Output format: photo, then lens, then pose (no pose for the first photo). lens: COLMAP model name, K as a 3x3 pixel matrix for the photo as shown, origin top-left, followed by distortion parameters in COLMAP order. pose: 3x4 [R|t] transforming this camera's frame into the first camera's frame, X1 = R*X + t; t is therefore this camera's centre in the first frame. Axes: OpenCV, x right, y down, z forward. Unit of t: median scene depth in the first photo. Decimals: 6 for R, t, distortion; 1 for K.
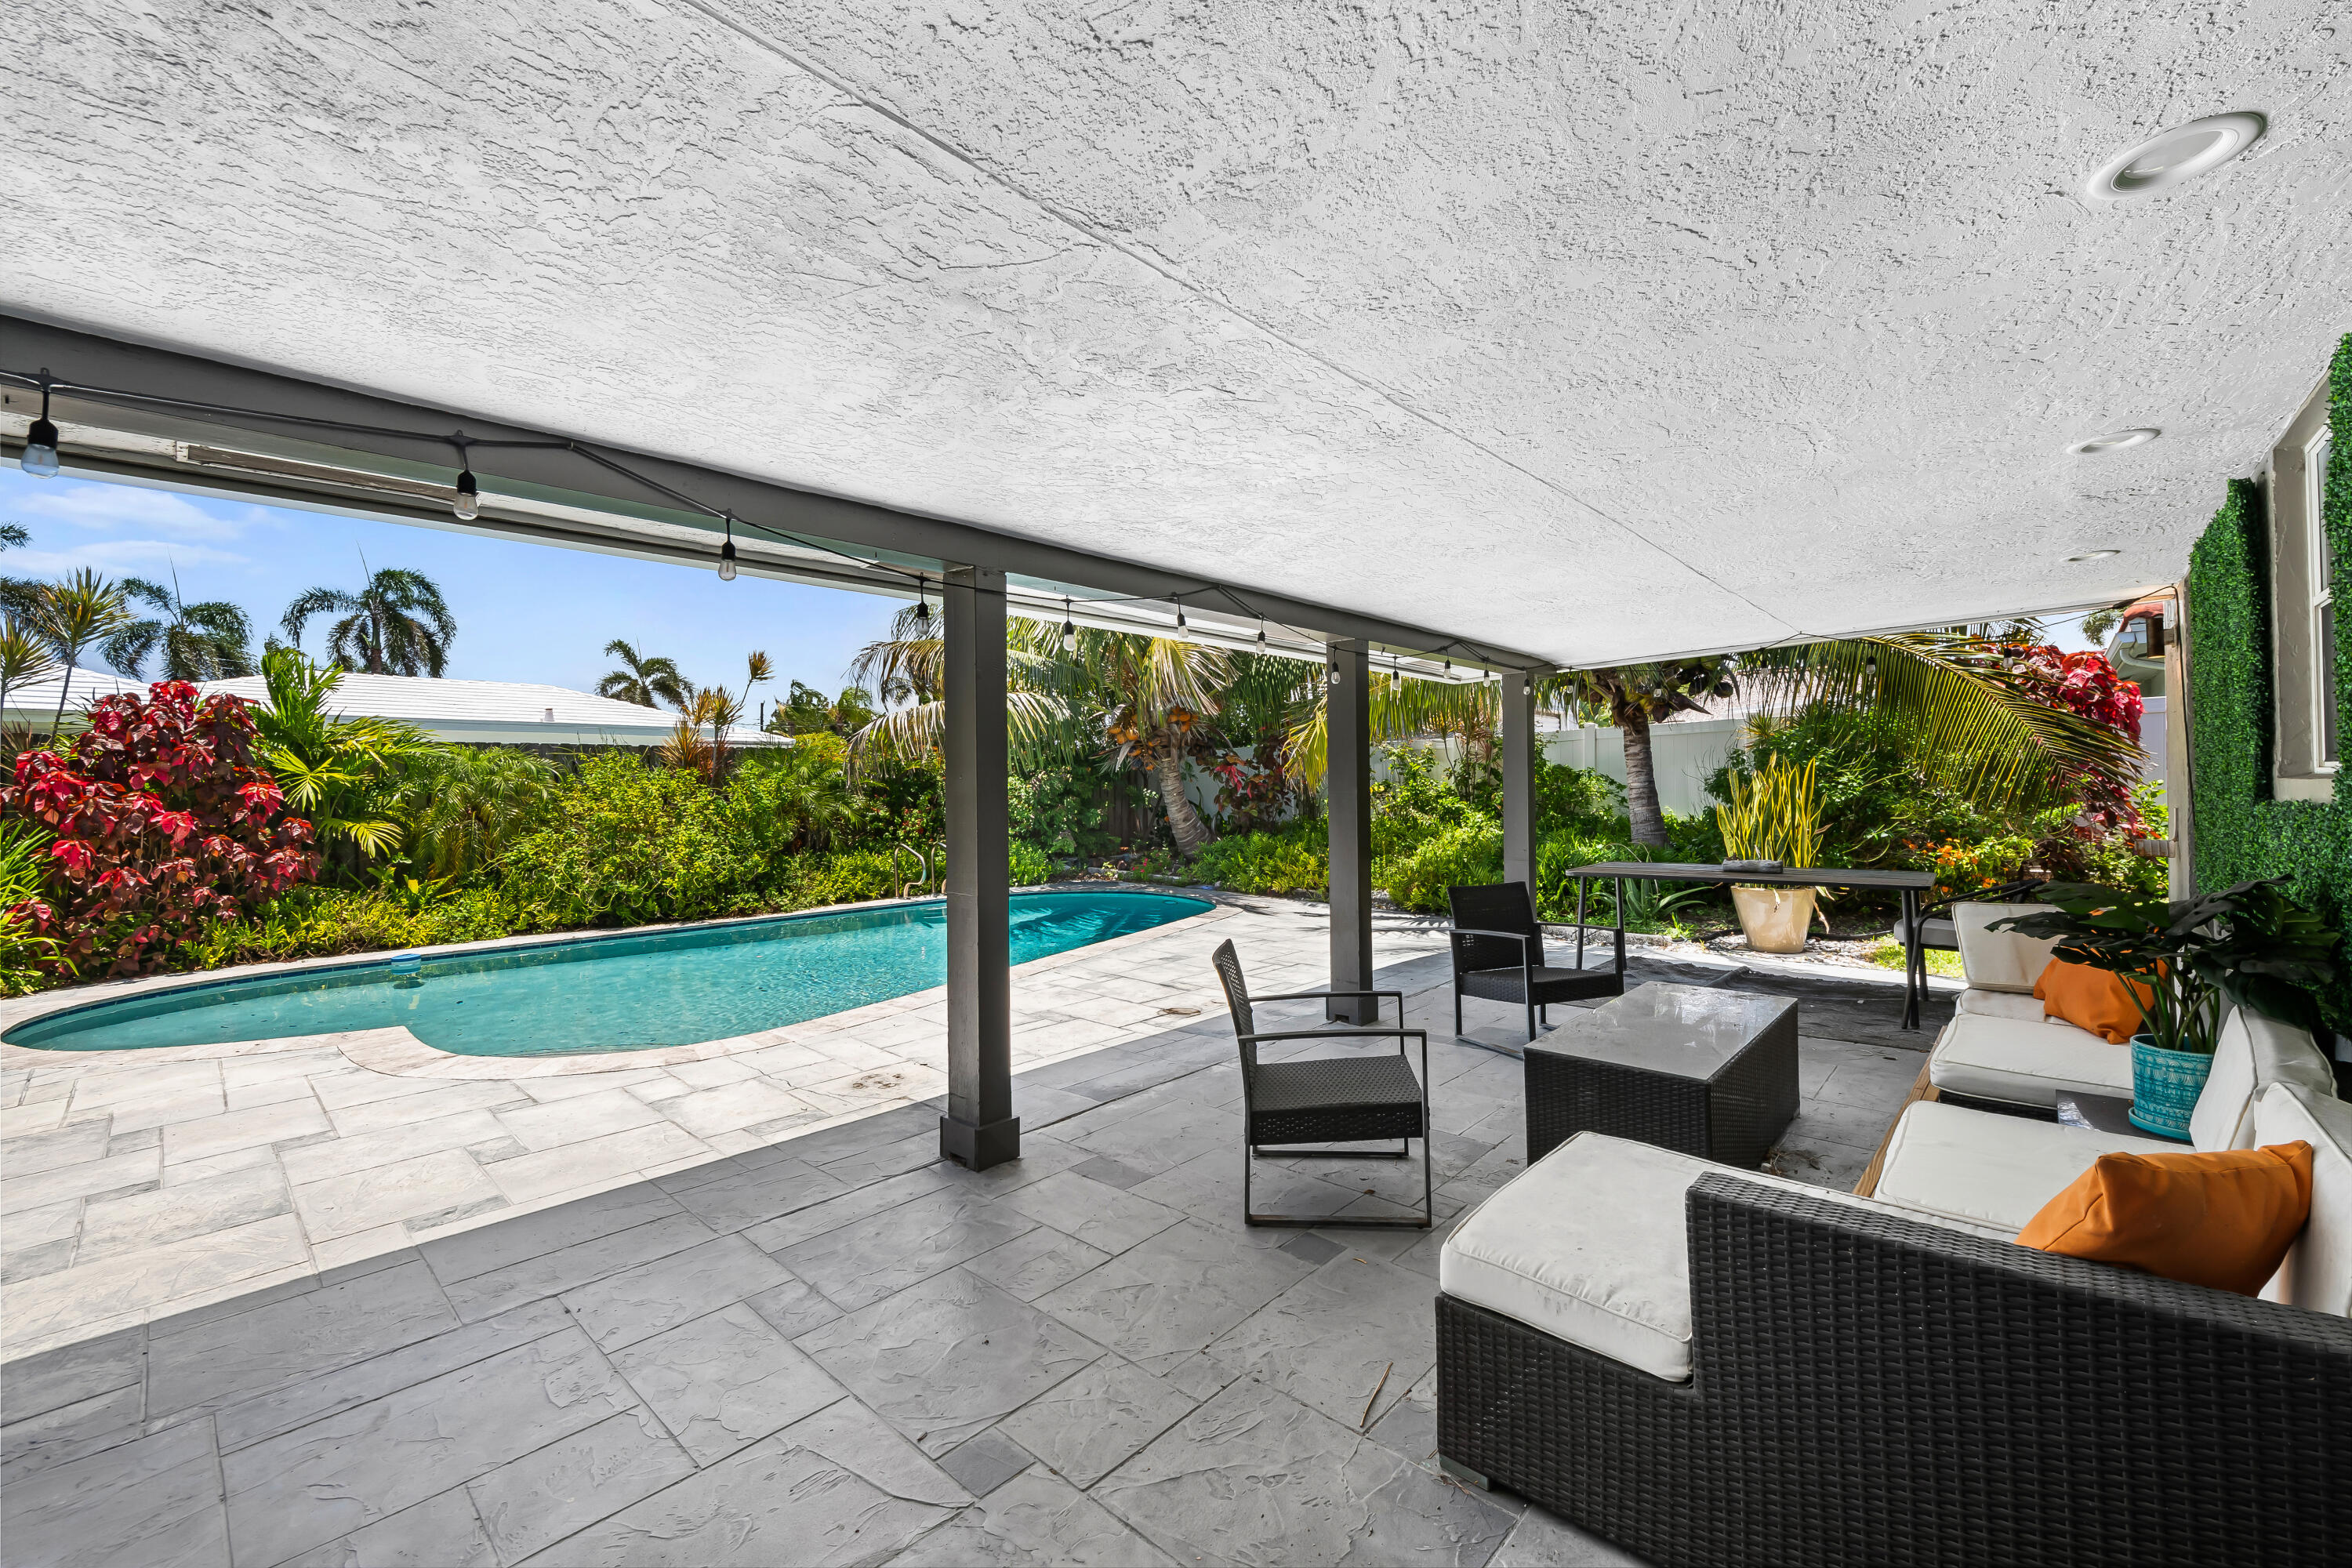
lens RADIAL K [[942.5, 0, 1194.5], [0, 942.5, 784.2], [0, 0, 1]] dist [-0.002659, -0.000106]
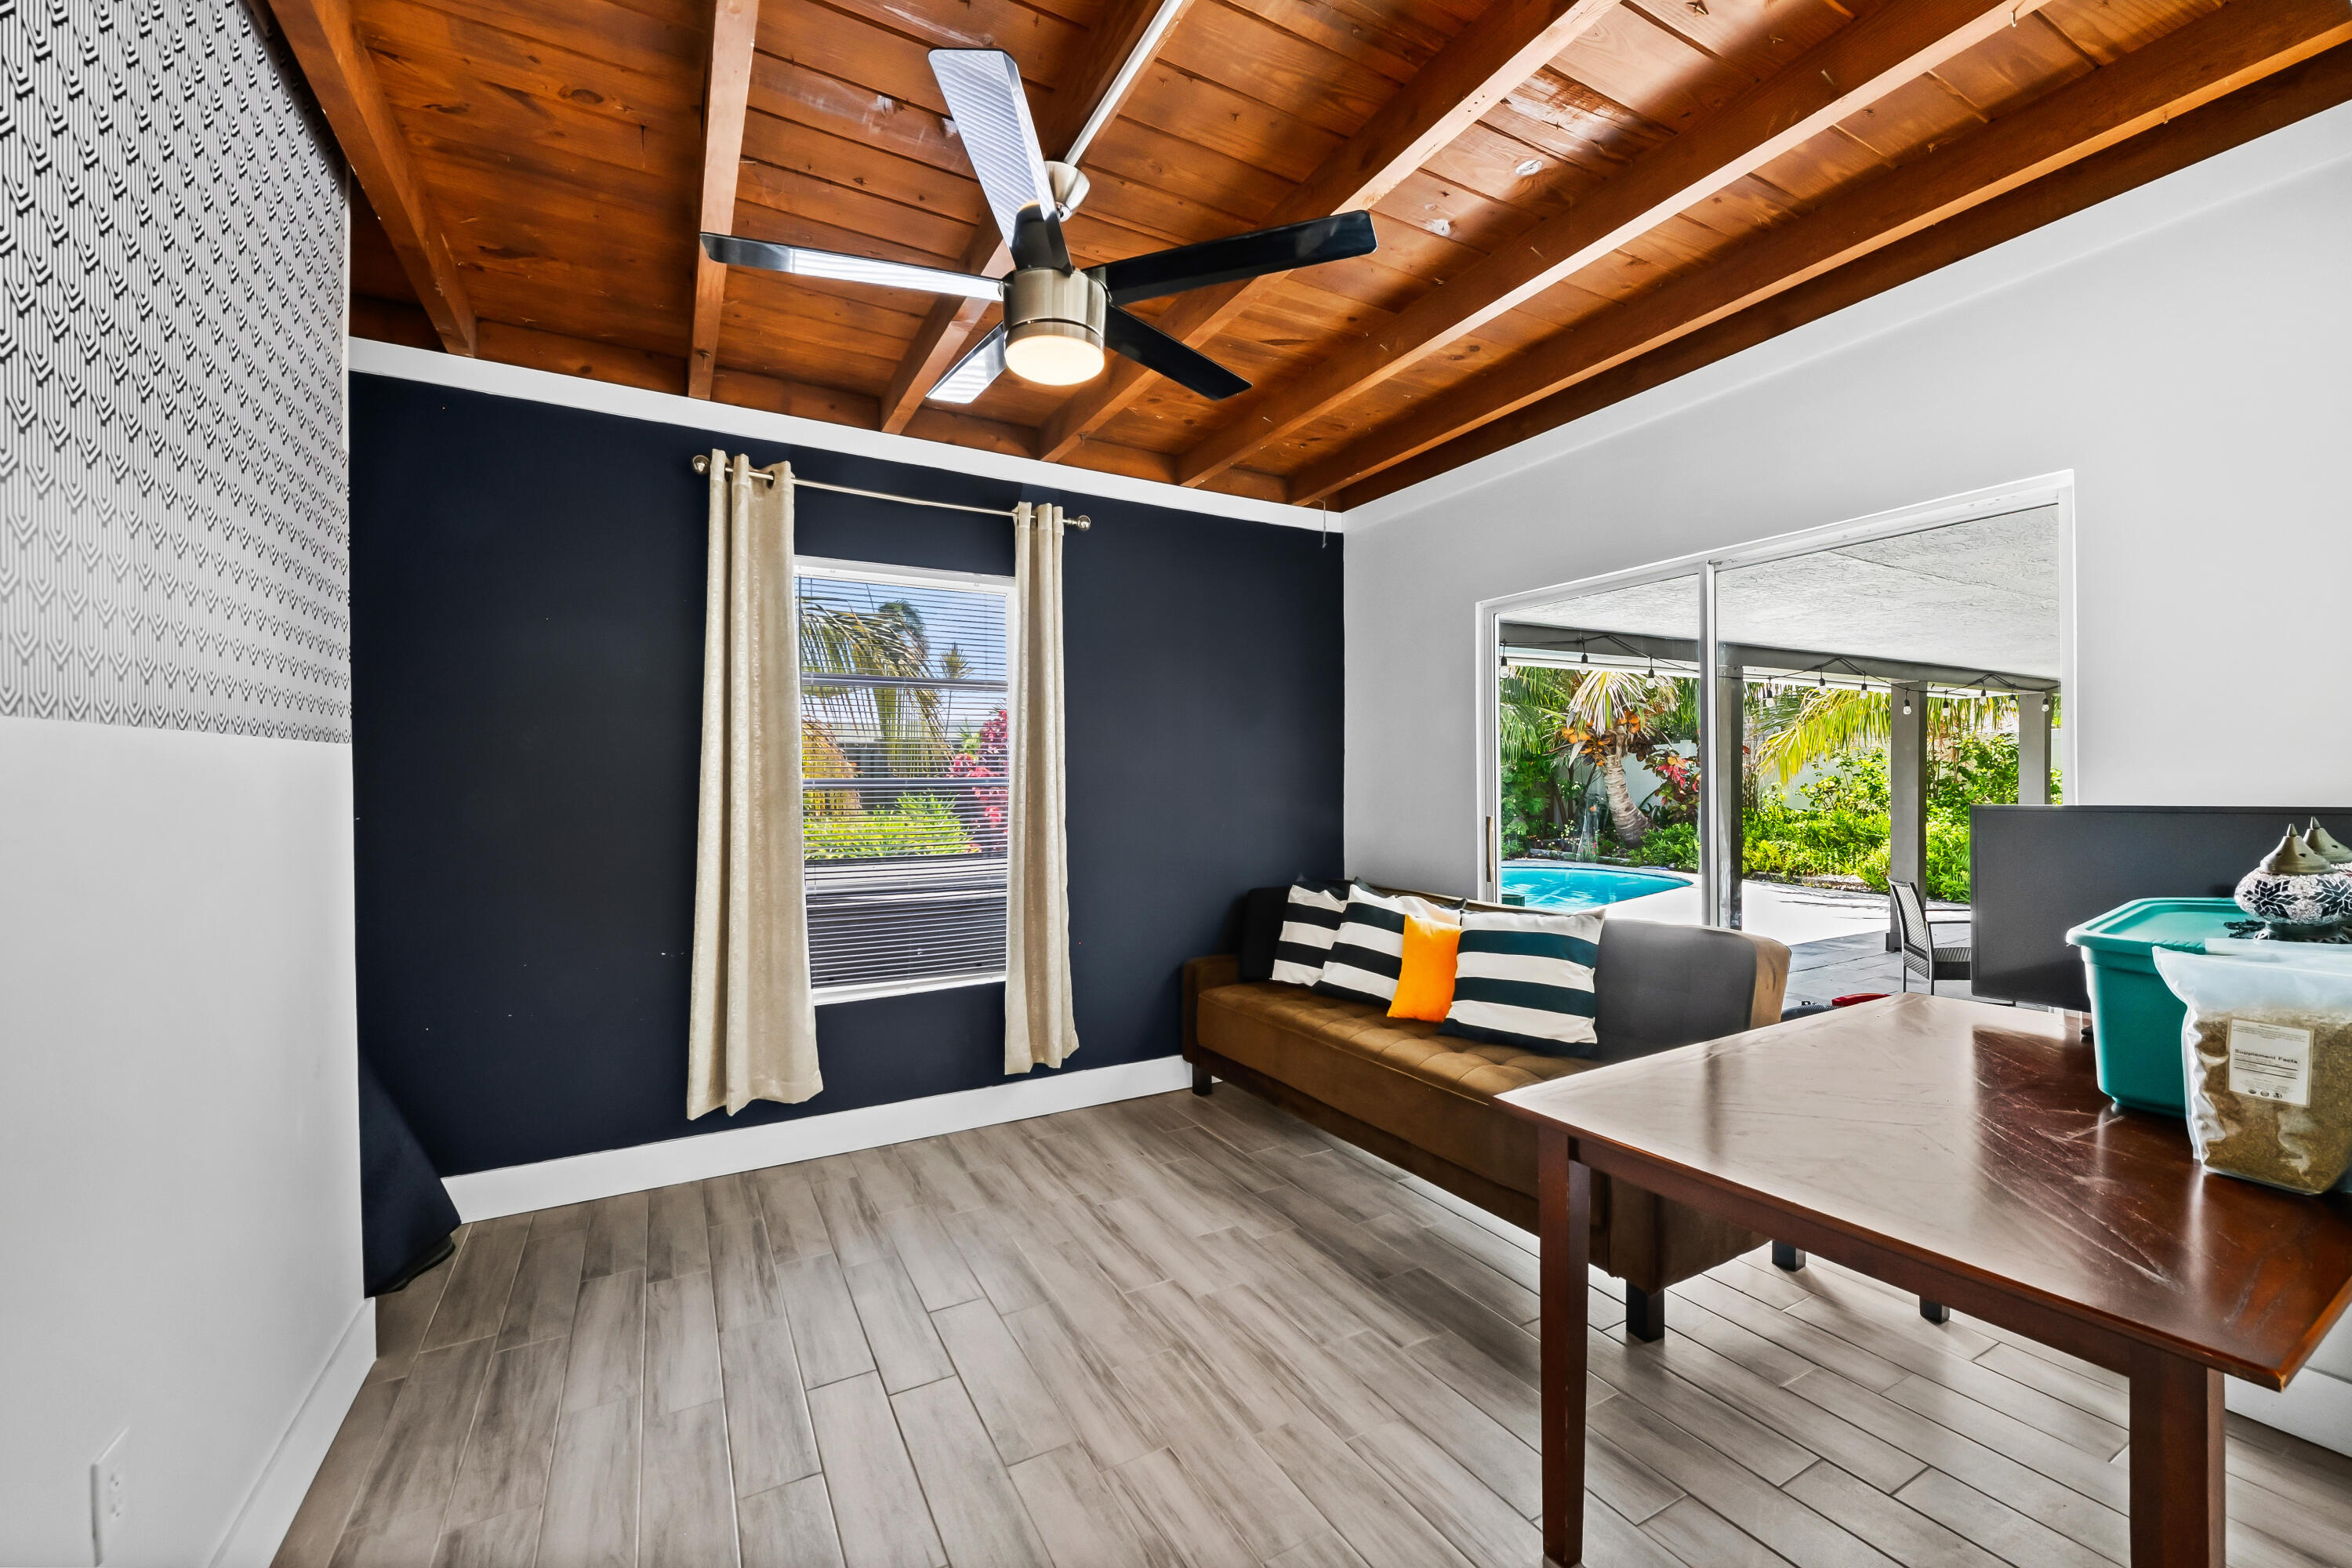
lens RADIAL K [[942.5, 0, 1194.5], [0, 942.5, 784.2], [0, 0, 1]] dist [-0.002659, -0.000106]
pose [[0.949392, 0.009733, -0.313942, -0.154242], [-0.005841, 0.999894, 0.013336, -0.004864], [0.314039, -0.010828, 0.949348, -0.251877]]
